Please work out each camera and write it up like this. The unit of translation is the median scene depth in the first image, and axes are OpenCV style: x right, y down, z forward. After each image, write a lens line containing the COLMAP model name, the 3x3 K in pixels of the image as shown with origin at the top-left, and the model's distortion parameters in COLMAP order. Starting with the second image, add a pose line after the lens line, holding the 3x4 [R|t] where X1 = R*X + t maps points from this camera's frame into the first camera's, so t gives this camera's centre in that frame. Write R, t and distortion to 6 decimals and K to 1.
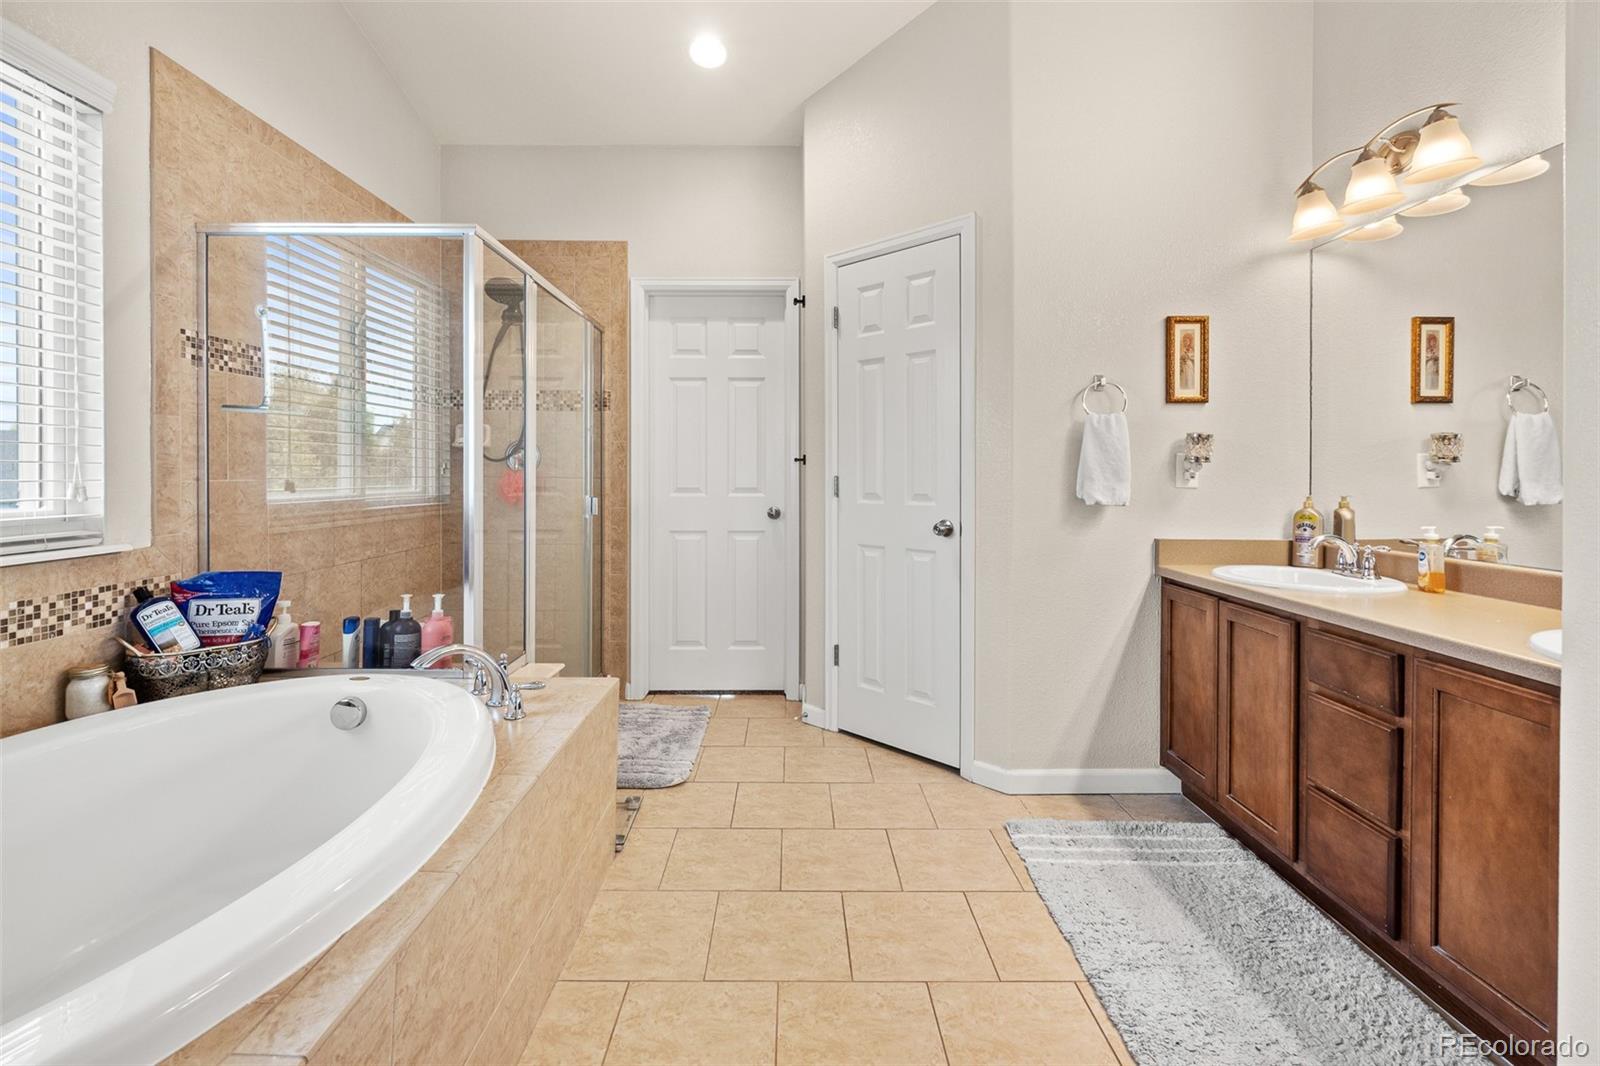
lens RADIAL K [[697.3, 0, 793.2], [0, 697.3, 474.8], [0, 0, 1]] dist [-0.002832, -0.000672]
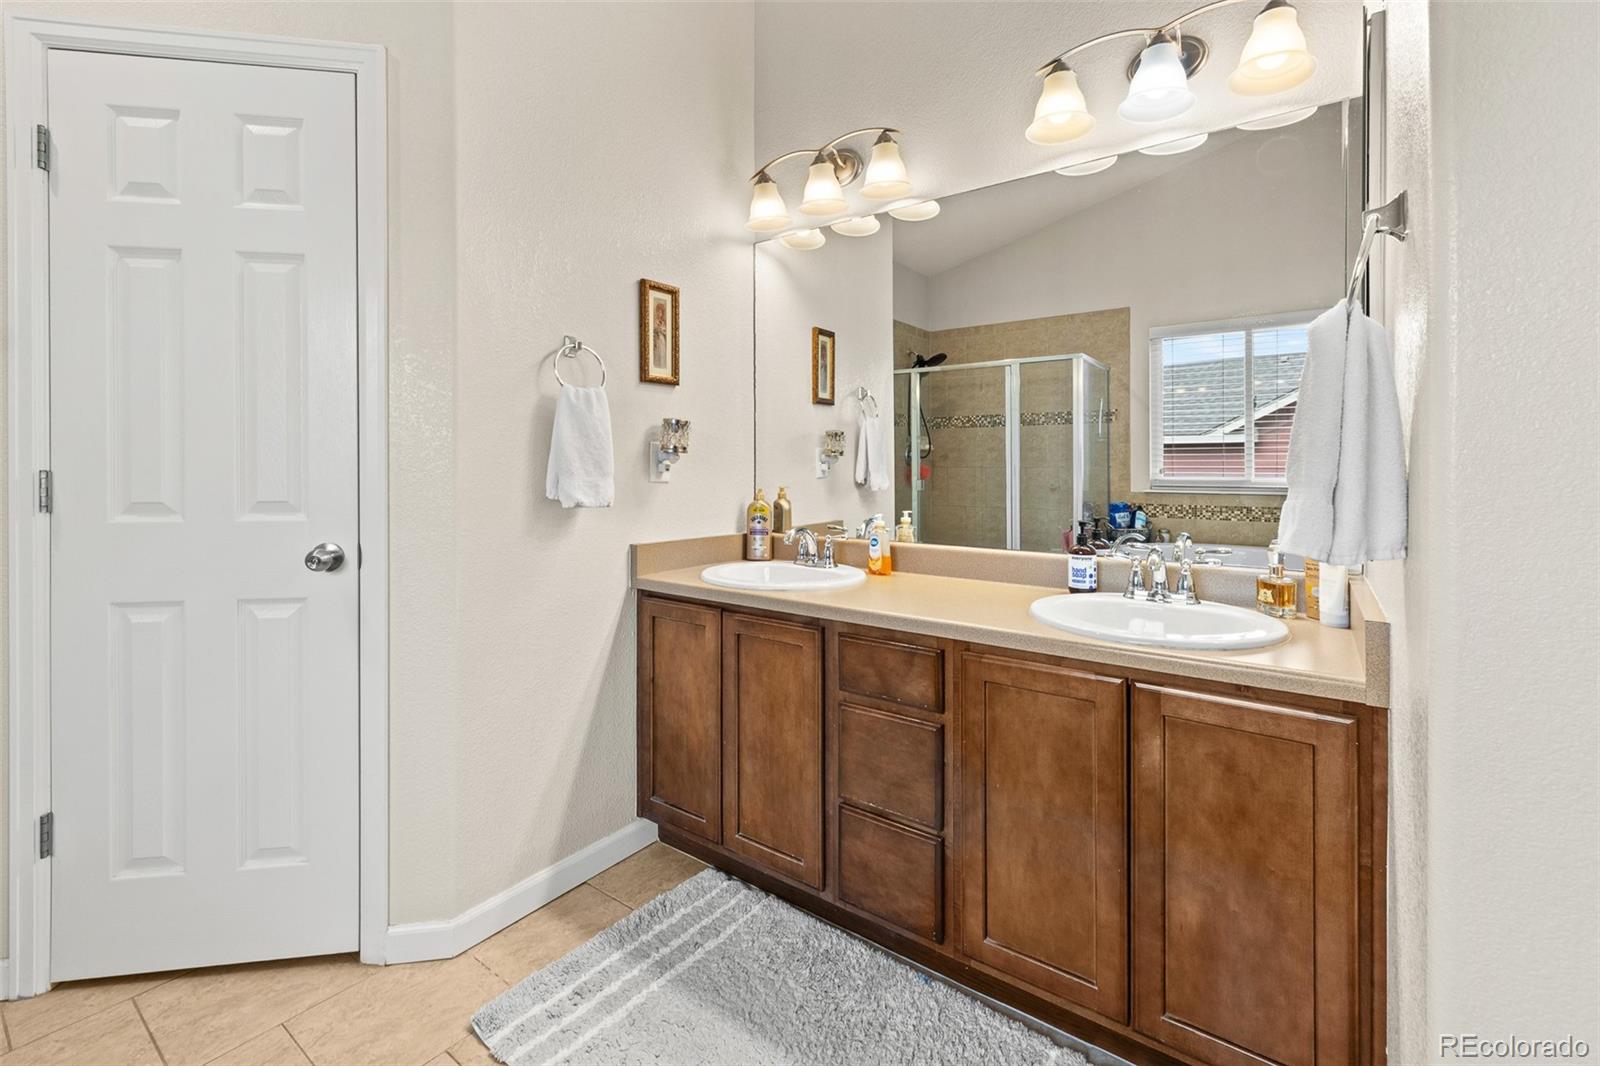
lens RADIAL K [[697.3, 0, 828.1], [0, 697.3, 467.9], [0, 0, 1]] dist [-0.002832, -0.000672]
pose [[0.590811, -0.002186, 0.806807, -0.008182], [0.001970, 0.999997, 0.001266, 0.000509], [-0.806808, 0.000841, 0.590814, 0.337979]]
